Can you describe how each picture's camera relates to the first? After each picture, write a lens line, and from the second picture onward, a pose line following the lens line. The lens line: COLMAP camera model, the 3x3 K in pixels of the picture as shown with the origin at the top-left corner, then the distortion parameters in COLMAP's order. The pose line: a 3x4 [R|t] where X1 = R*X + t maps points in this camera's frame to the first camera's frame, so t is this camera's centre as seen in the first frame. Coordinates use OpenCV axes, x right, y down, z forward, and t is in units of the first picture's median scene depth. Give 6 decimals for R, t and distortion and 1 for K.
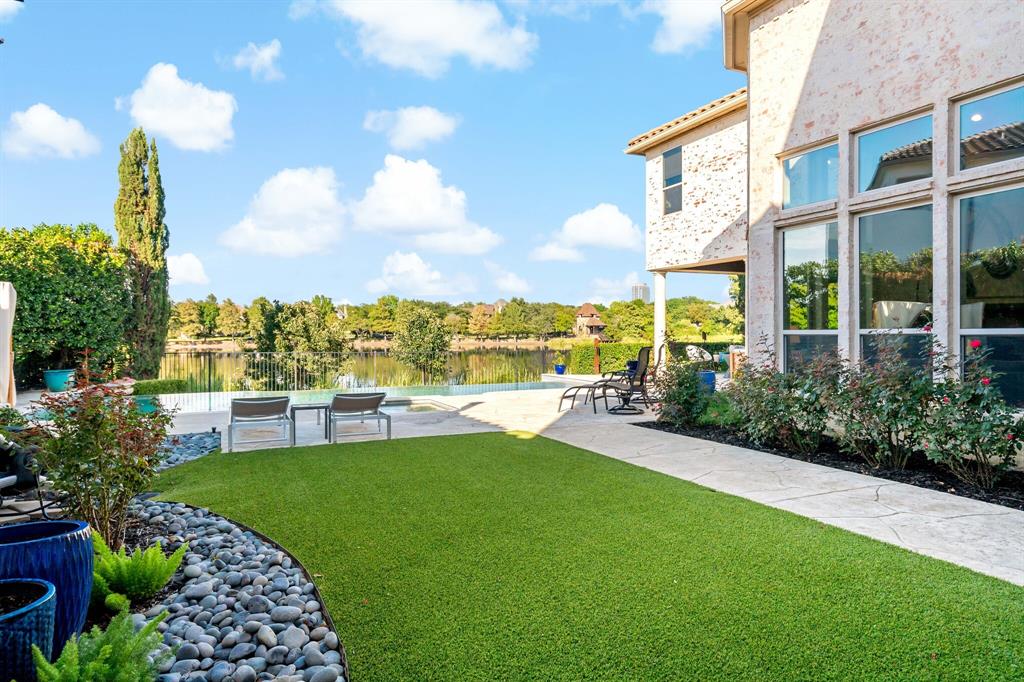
lens RADIAL K [[614.5, 0, 512.0], [0, 614.5, 341.0], [0, 0, 1]] dist [-0.037440, 0.000802]
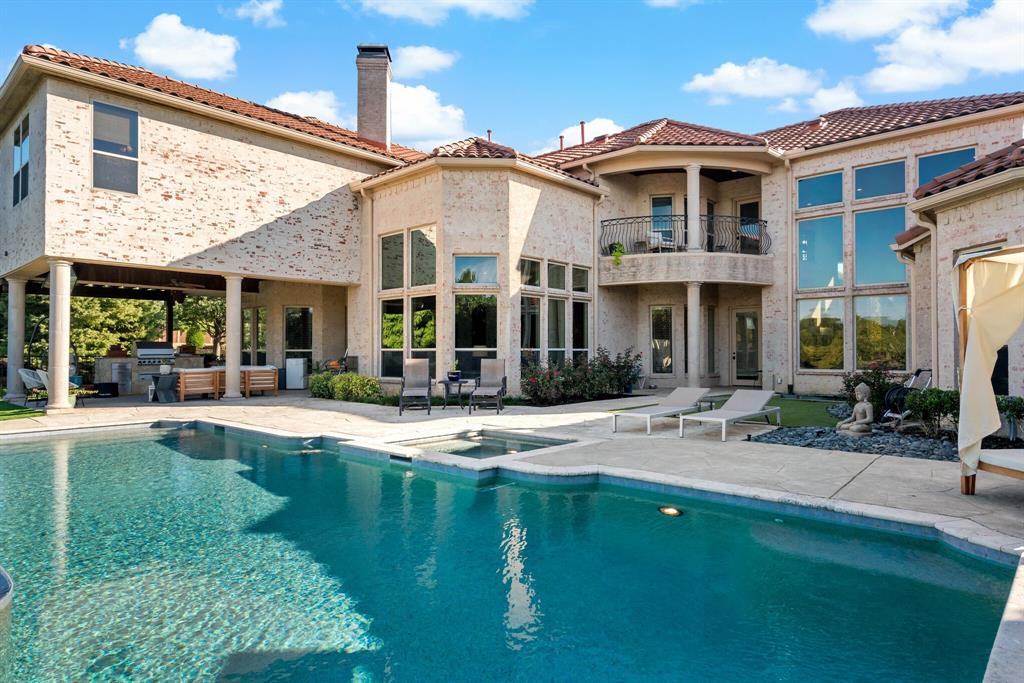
lens RADIAL K [[614.5, 0, 512.0], [0, 614.5, 341.5], [0, 0, 1]] dist [-0.037440, 0.000802]
pose [[-0.381743, 0.015515, 0.924138, -0.260192], [0.012000, 0.999858, -0.011830, -0.004469], [-0.924190, 0.006574, -0.381875, 0.359646]]
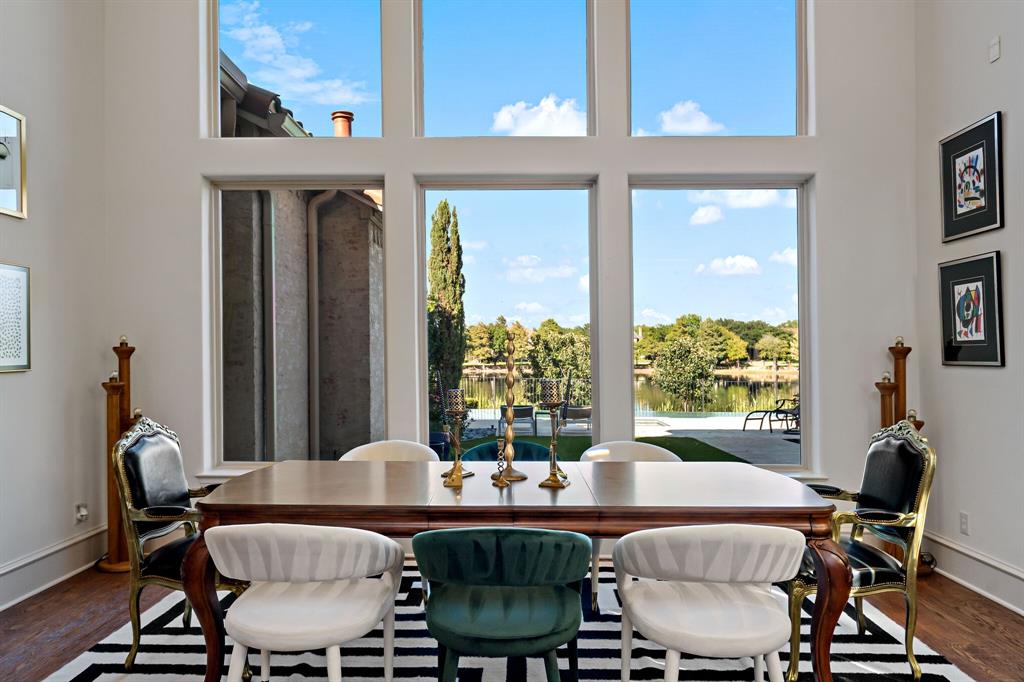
lens RADIAL K [[725.9, 0, 512.0], [0, 725.9, 341.0], [0, 0, 1]] dist [0.003139, 0.001326]
pose [[0.903088, -0.002467, -0.429448, 0.161366], [-0.013103, 0.999360, -0.033293, -0.006039], [0.429255, 0.035694, 0.902478, -0.298985]]
